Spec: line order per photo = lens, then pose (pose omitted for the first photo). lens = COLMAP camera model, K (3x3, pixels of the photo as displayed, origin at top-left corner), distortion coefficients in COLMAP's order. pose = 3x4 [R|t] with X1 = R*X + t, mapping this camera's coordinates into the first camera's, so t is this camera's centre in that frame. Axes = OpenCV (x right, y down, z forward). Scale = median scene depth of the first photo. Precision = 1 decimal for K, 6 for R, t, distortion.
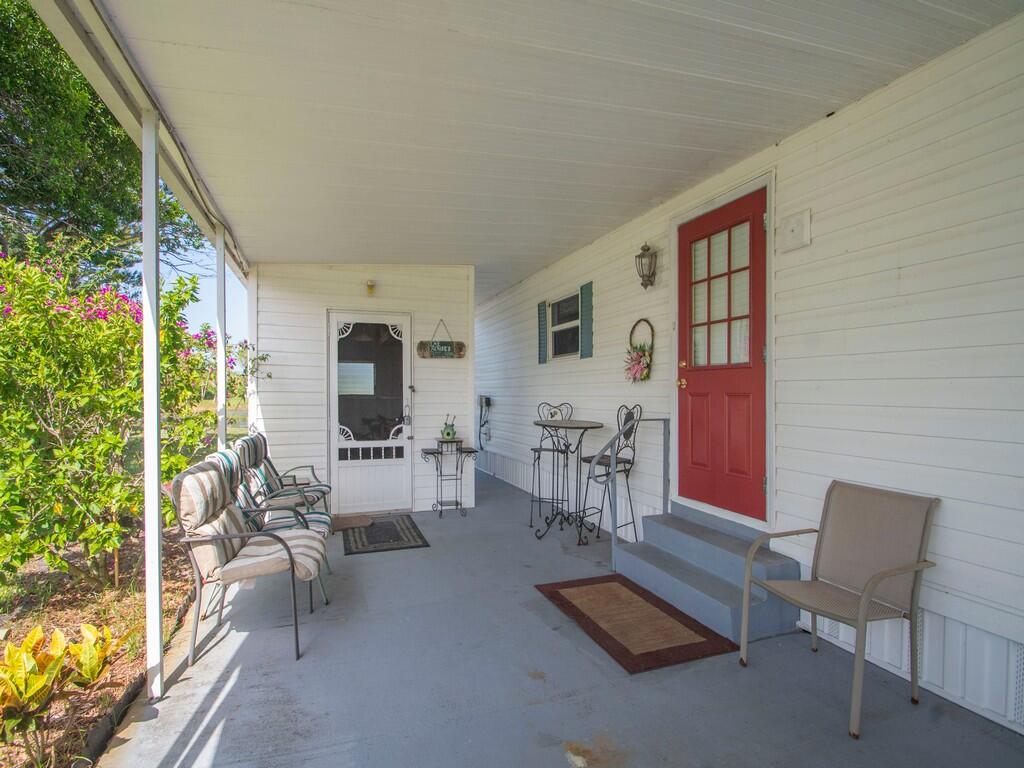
lens RADIAL K [[440.8, 0, 500.4], [0, 440.8, 395.2], [0, 0, 1]] dist [0.001117, 0.000140]
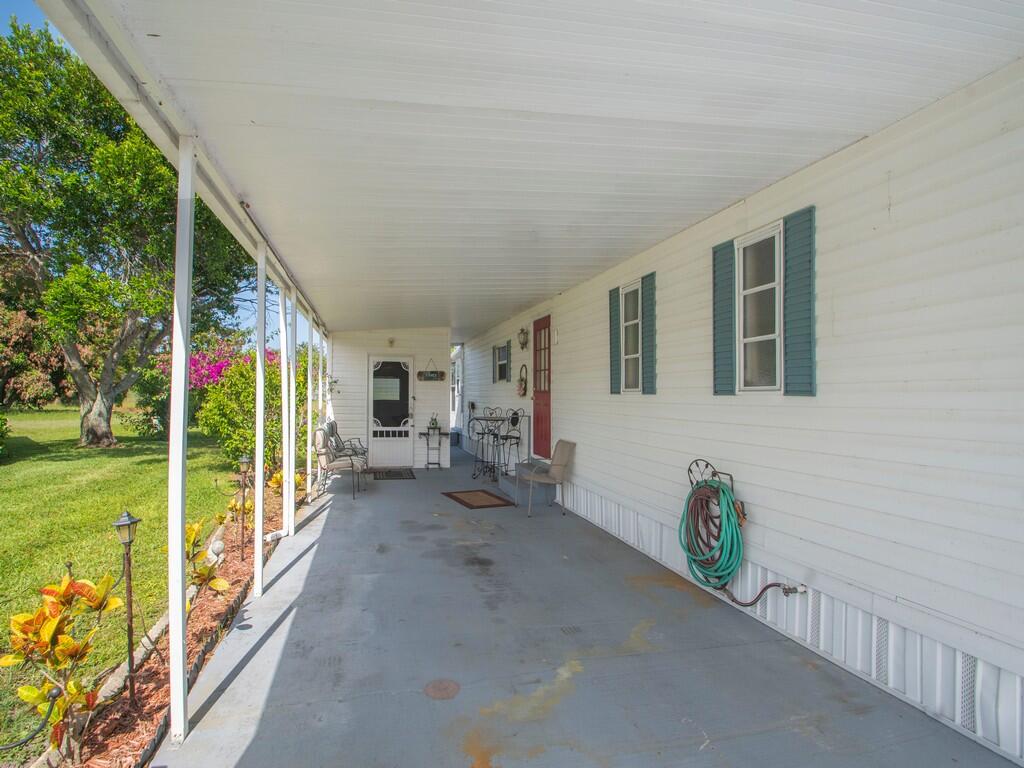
lens RADIAL K [[453.6, 0, 498.5], [0, 453.6, 393.3], [0, 0, 1]] dist [0.010639, -0.015675]
pose [[0.994538, 0.009979, -0.103895, 0.329105], [-0.011260, 0.999868, -0.011742, -0.016736], [0.103764, 0.012848, 0.994519, -0.782170]]
